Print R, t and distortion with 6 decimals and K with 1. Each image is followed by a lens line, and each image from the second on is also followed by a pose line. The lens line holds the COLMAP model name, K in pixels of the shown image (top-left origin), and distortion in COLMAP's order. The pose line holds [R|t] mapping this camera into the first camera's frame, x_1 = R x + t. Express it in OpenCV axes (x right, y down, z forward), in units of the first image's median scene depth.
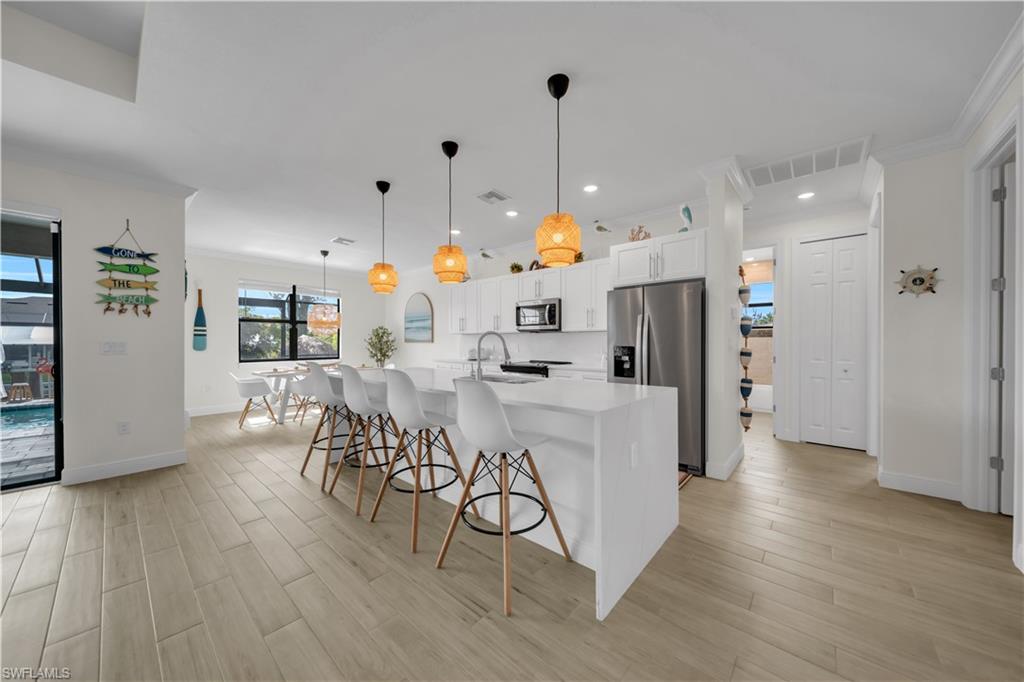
lens RADIAL K [[354.9, 0, 512.0], [0, 354.9, 341.0], [0, 0, 1]] dist [-0.000276, -0.000021]
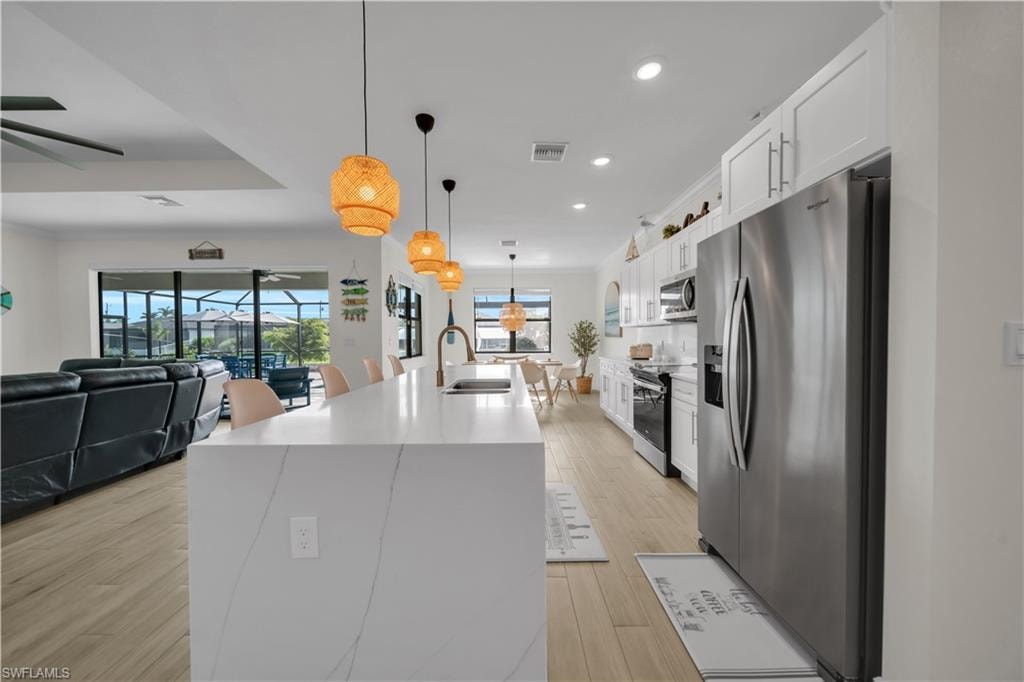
lens RADIAL K [[354.9, 0, 512.0], [0, 354.9, 341.0], [0, 0, 1]] dist [-0.000276, -0.000021]
pose [[0.654590, 0.005525, -0.755964, 0.541464], [0.008605, 0.999854, 0.014759, -0.002876], [0.755935, -0.016166, 0.654447, 0.477580]]
